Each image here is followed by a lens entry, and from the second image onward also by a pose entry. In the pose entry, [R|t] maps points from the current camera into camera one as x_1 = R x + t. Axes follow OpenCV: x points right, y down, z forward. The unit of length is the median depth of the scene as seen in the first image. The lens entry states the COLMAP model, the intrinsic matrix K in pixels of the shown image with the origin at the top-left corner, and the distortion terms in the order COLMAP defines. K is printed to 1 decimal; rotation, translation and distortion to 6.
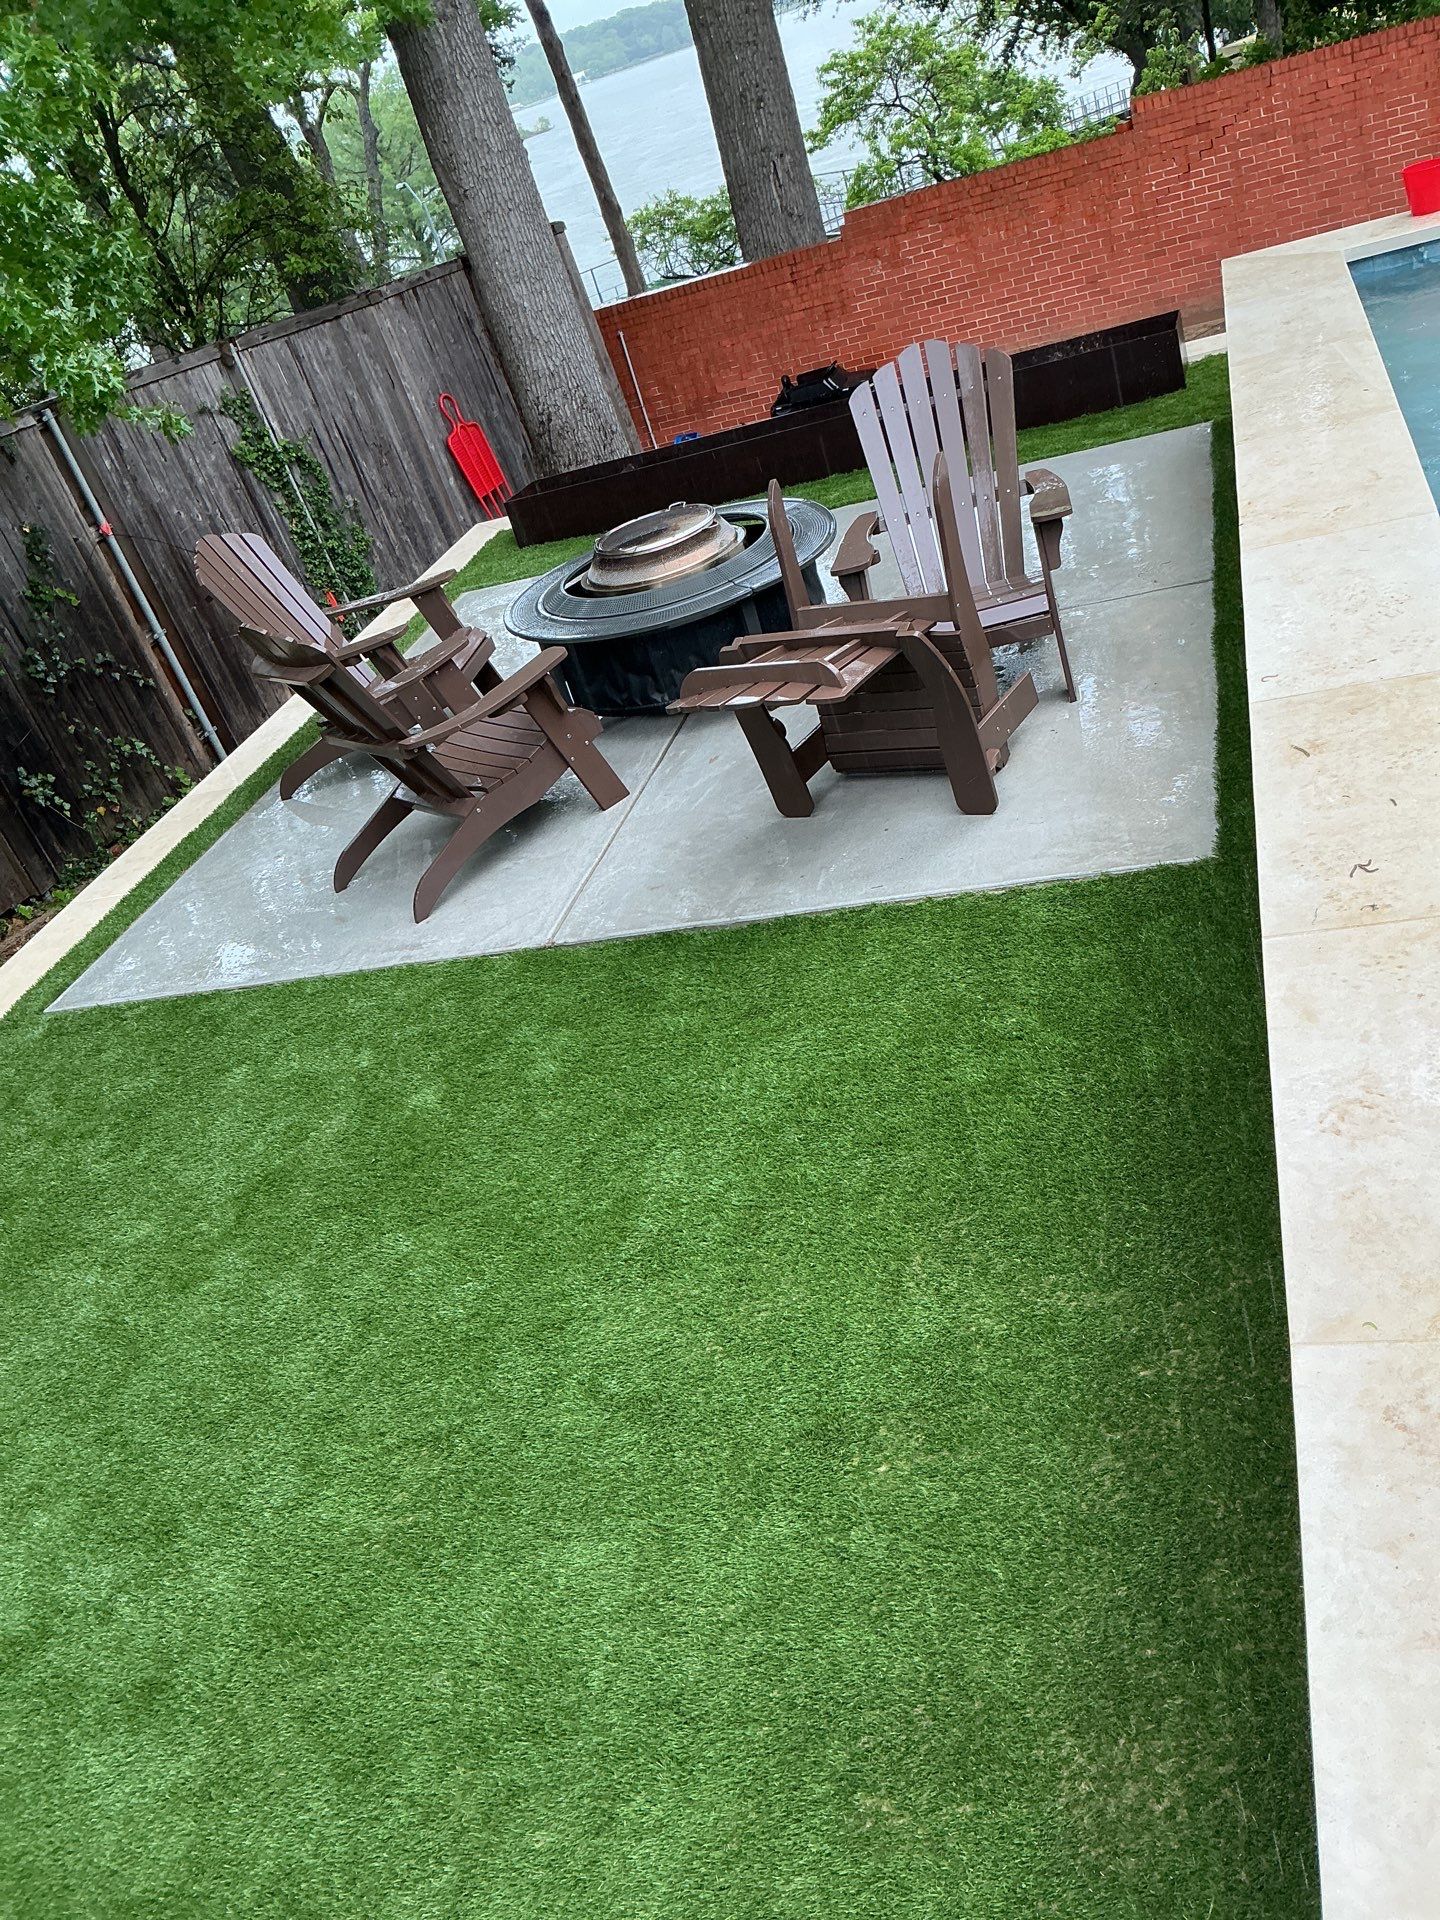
lens RADIAL K [[1612.0, 0, 725.9], [0, 1612.0, 964.2], [0, 0, 1]] dist [0.028044, -0.058127]
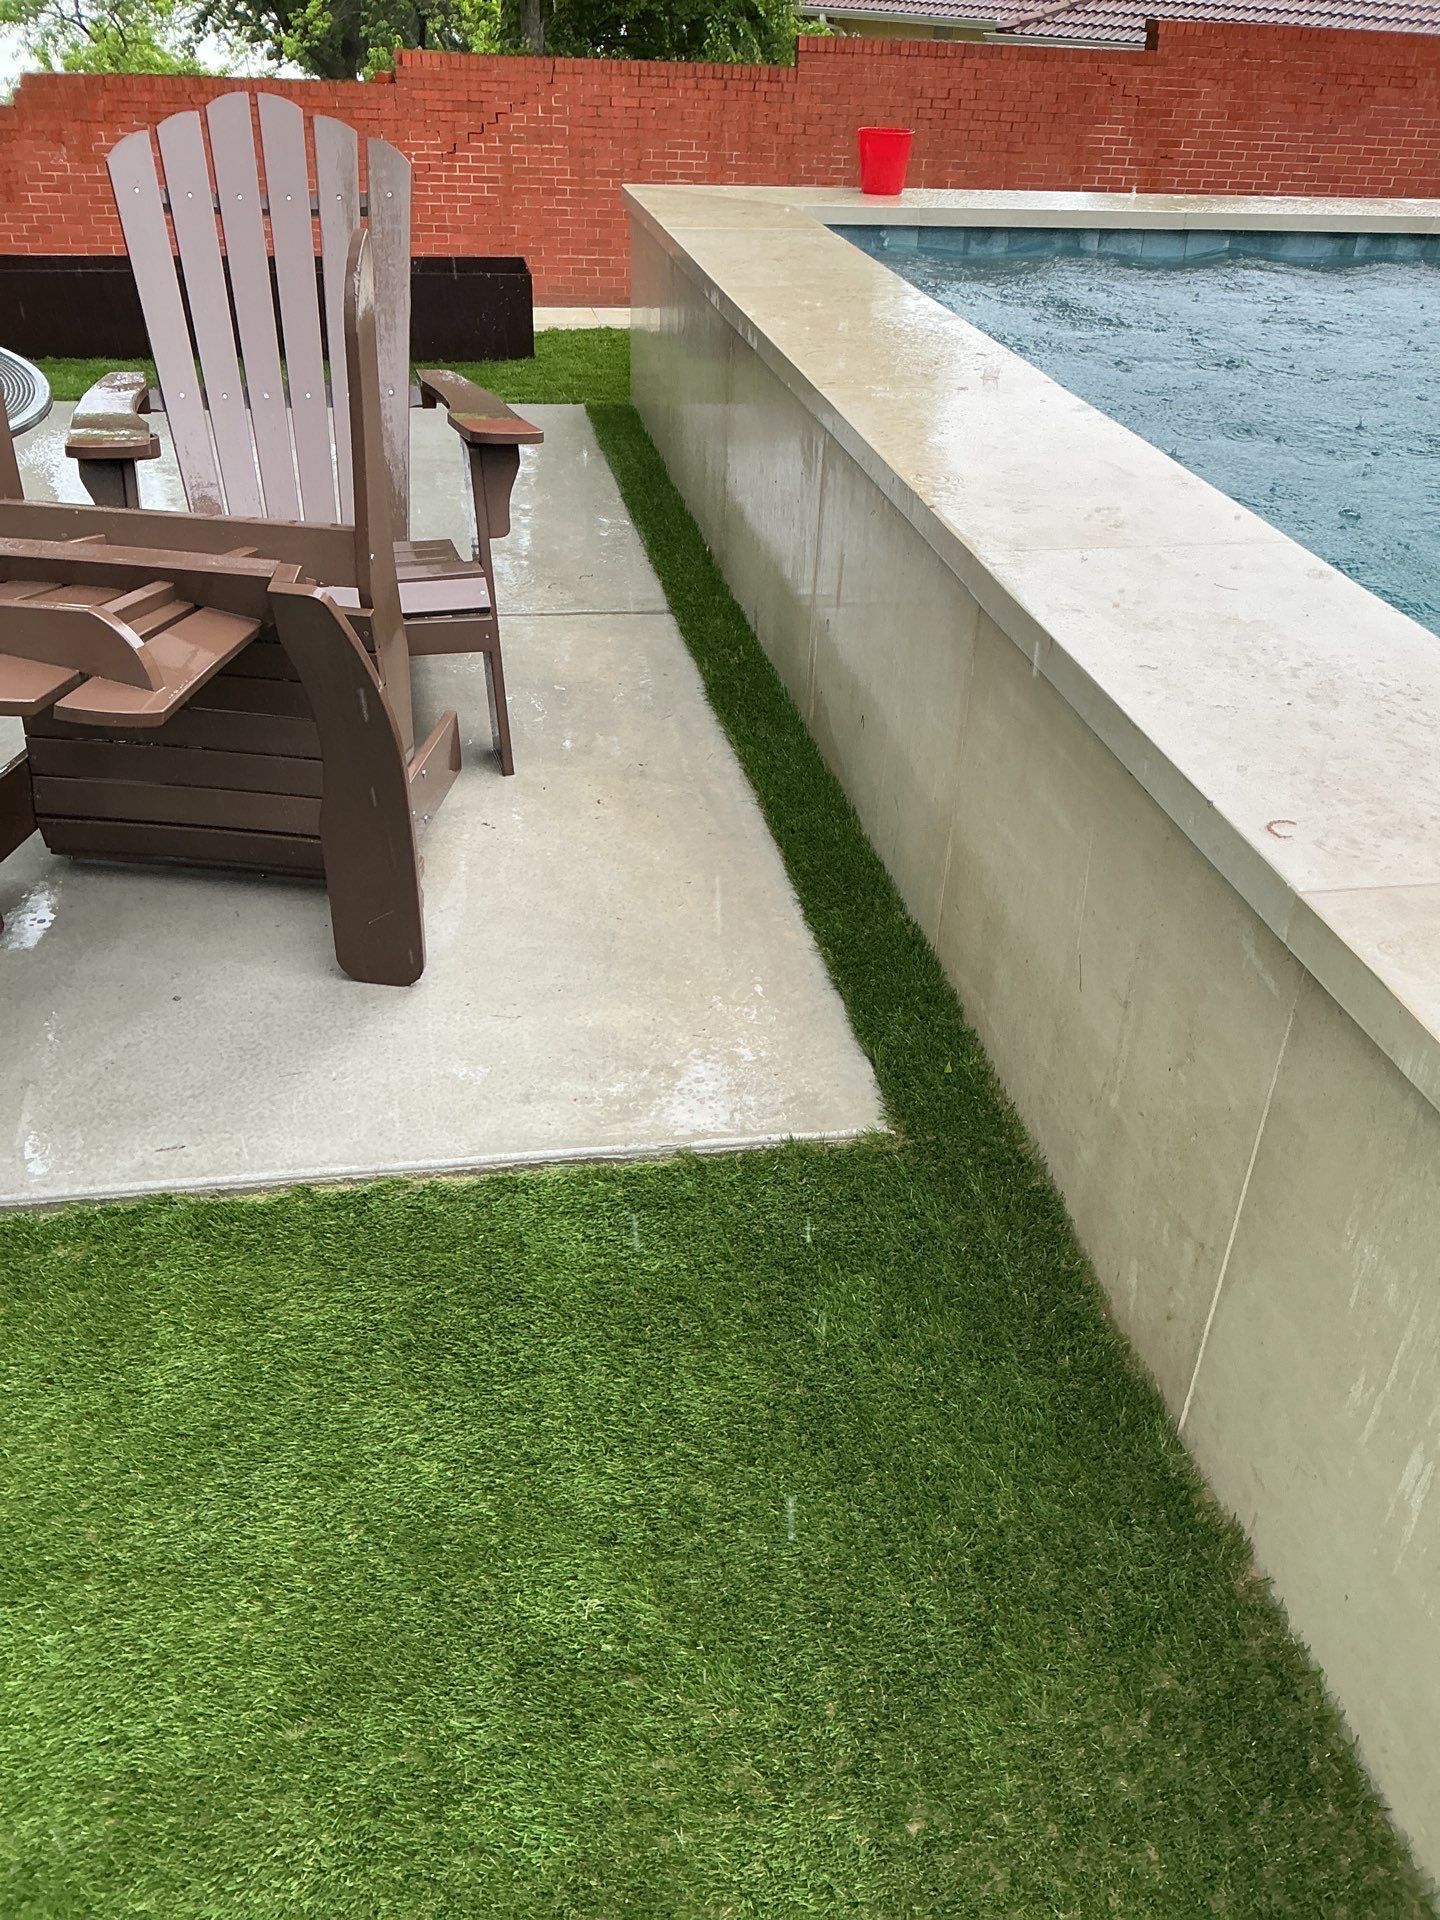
lens RADIAL K [[1612.0, 0, 725.9], [0, 1612.0, 964.2], [0, 0, 1]] dist [0.028044, -0.058127]
pose [[0.859135, 0.064628, 0.507652, -0.001241], [-0.052628, 0.997892, -0.037974, -0.030499], [-0.509036, 0.005908, 0.860725, 0.185037]]
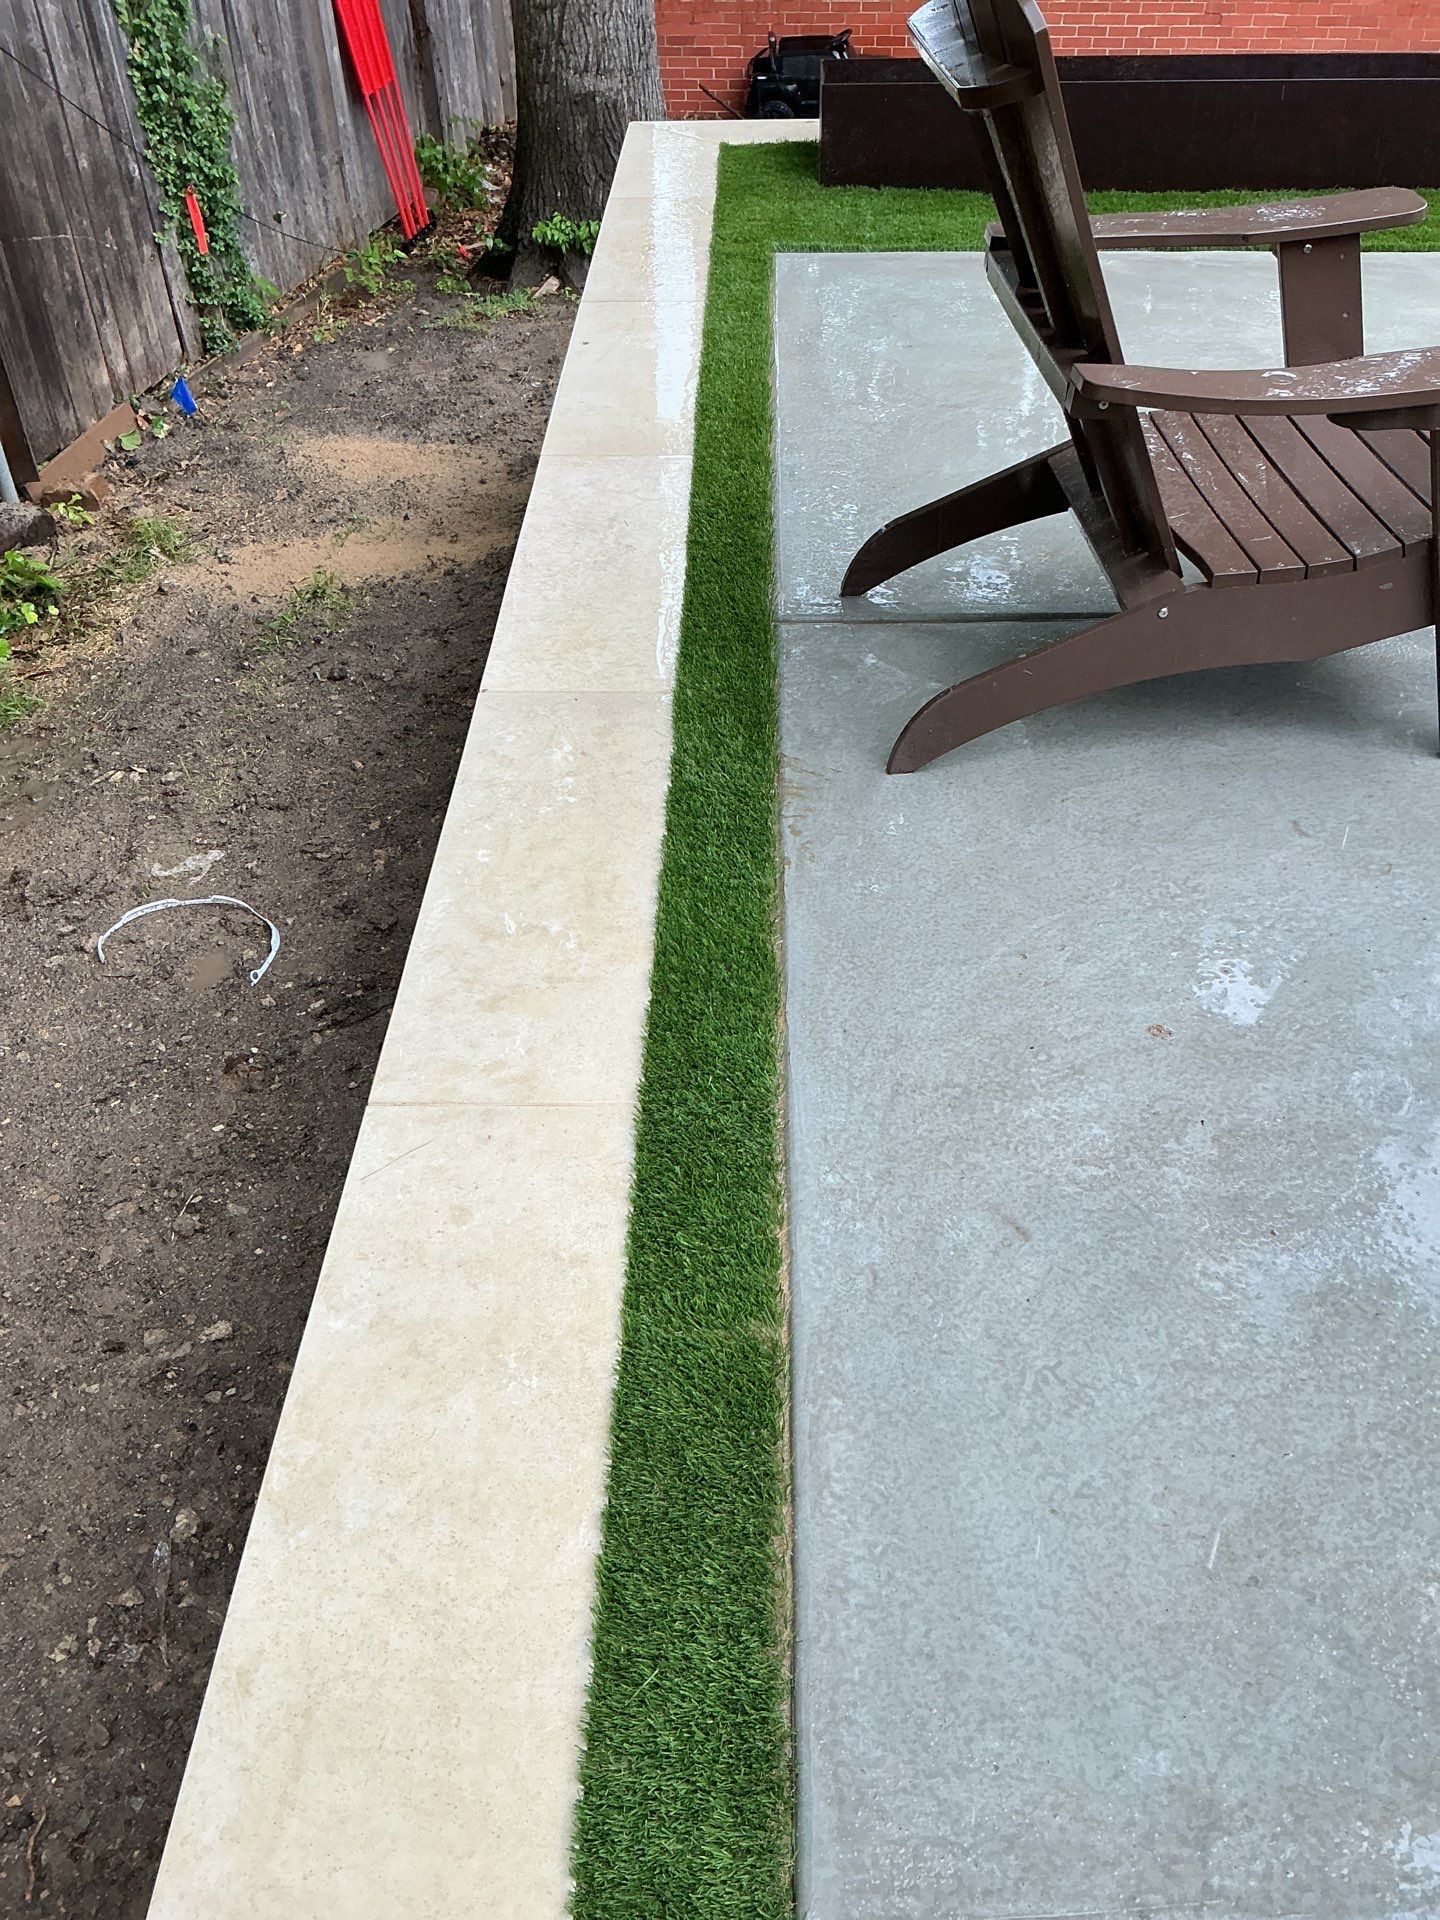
lens RADIAL K [[1612.0, 0, 725.9], [0, 1612.0, 964.2], [0, 0, 1]] dist [0.028044, -0.058127]
pose [[0.938114, 0.083722, 0.336055, -0.208804], [-0.126508, 0.986126, 0.107480, -0.048973], [-0.322394, -0.143342, 0.935690, 0.347078]]
